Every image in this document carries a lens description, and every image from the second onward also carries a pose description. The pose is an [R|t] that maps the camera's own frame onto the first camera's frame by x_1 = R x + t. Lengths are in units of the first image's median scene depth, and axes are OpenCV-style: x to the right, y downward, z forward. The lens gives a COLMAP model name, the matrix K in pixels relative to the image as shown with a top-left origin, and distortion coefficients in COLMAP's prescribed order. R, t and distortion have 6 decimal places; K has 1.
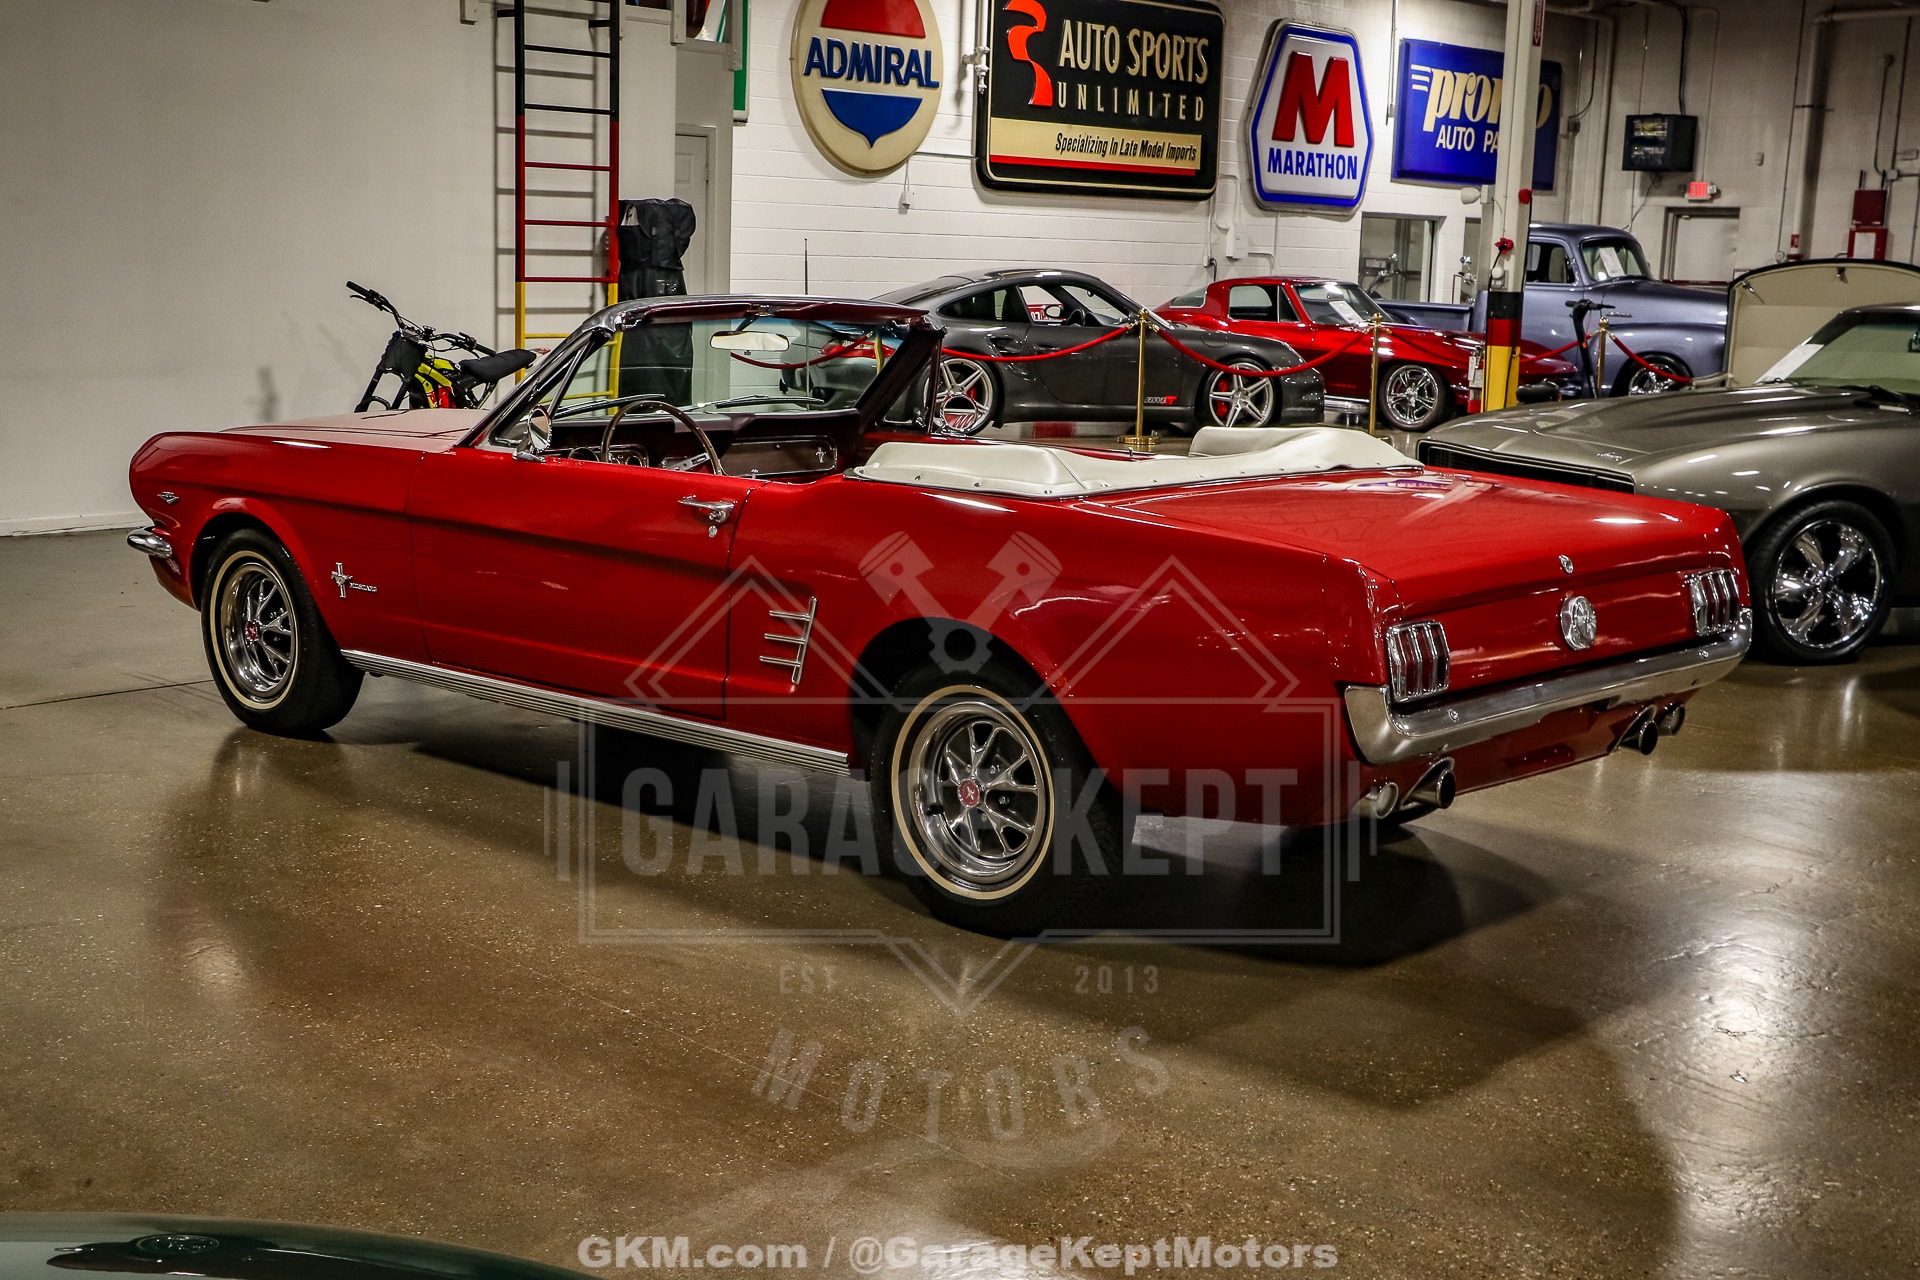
lens RADIAL K [[2141.3, 0, 961.6], [0, 2141.3, 680.5], [0, 0, 1]] dist [-0.072897, 0.260239]
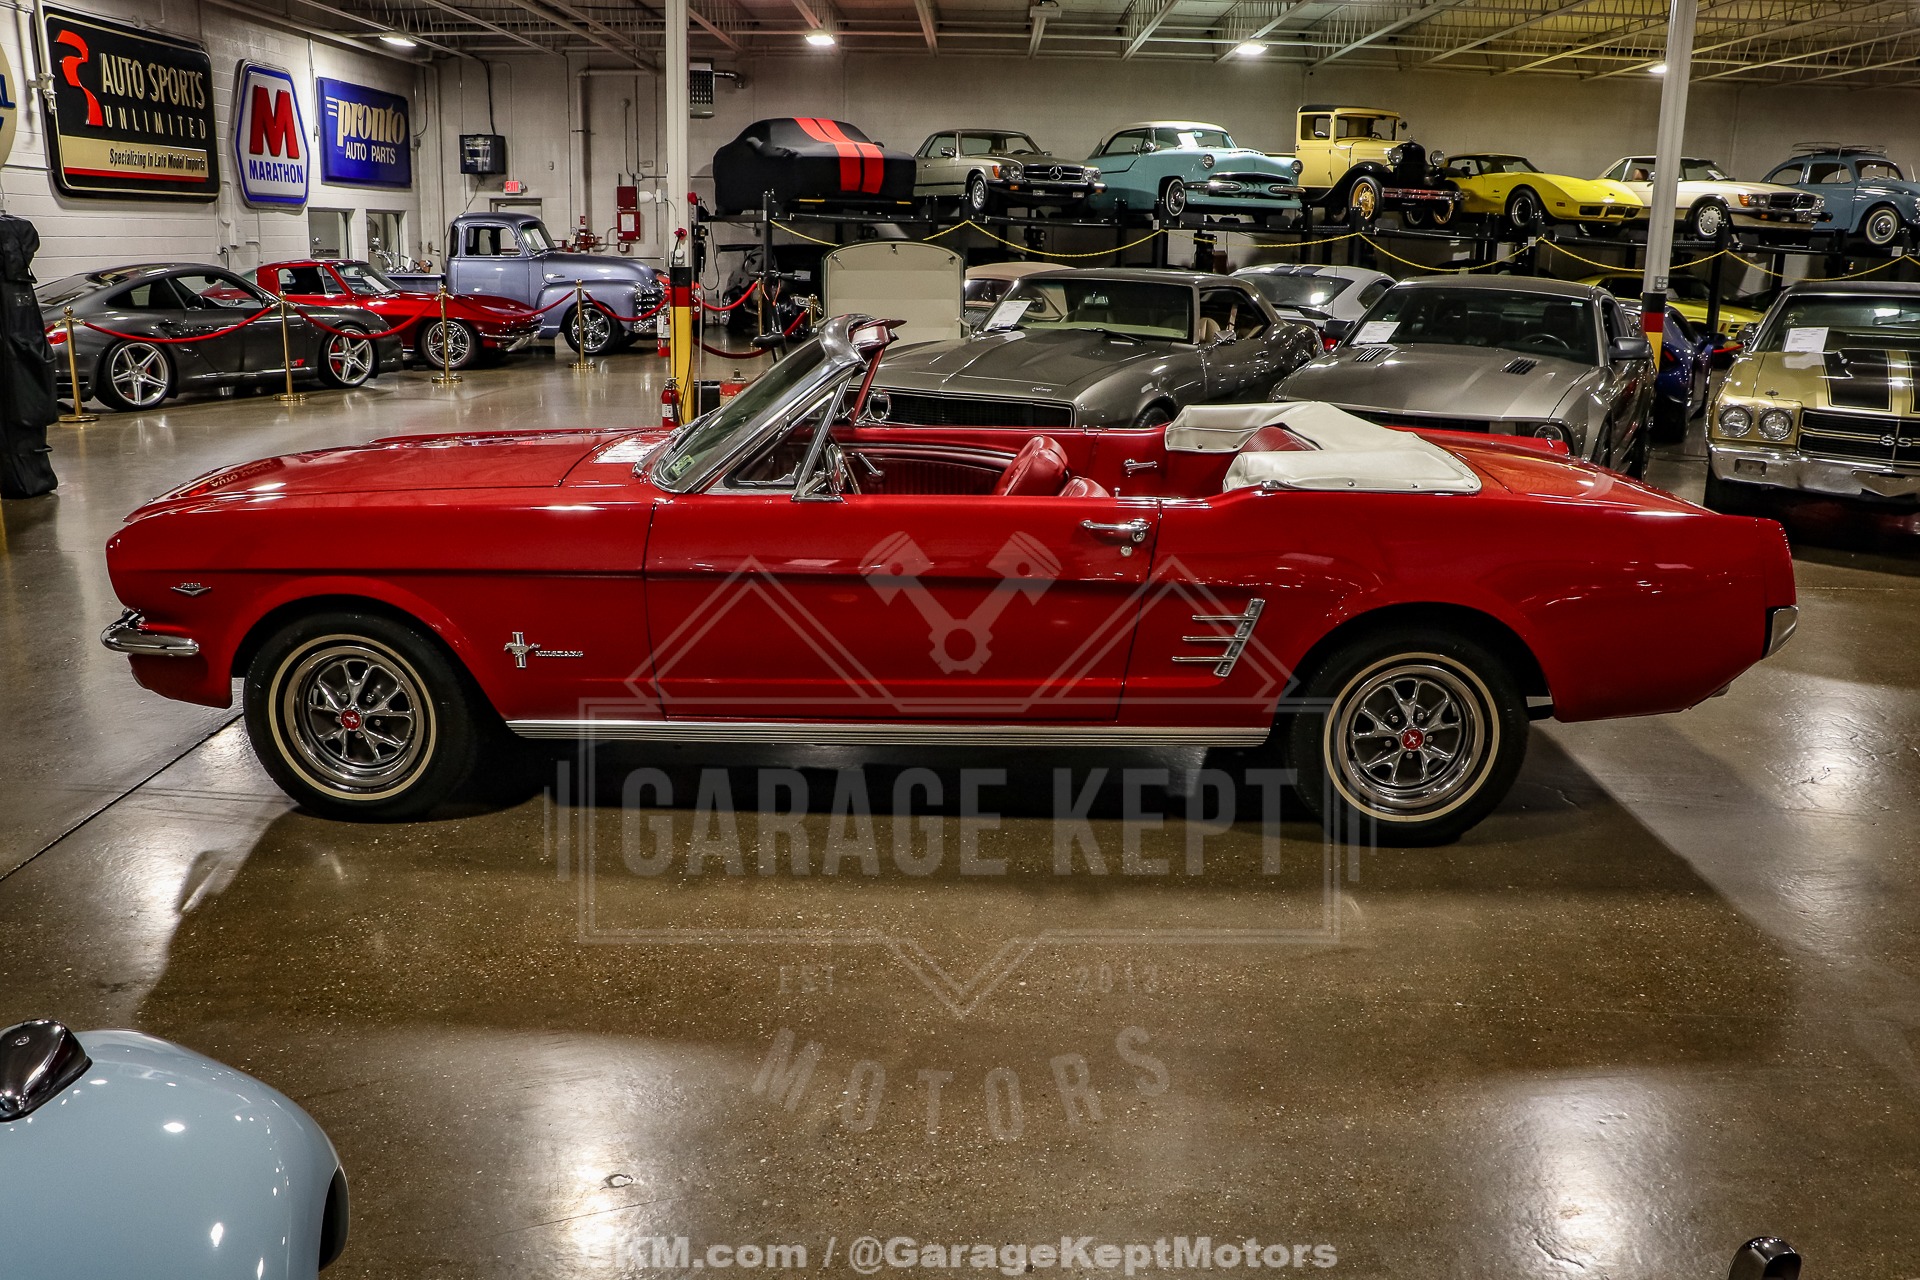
lens RADIAL K [[1454.5, 0, 960.0], [0, 1454.5, 640.0], [0, 0, 1]] dist [-0.150785, 0.105240]
pose [[0.776665, -0.183041, 0.602733, -0.096320], [0.130625, 0.982851, 0.130158, -0.020175], [-0.616221, -0.022357, 0.787256, 0.073355]]
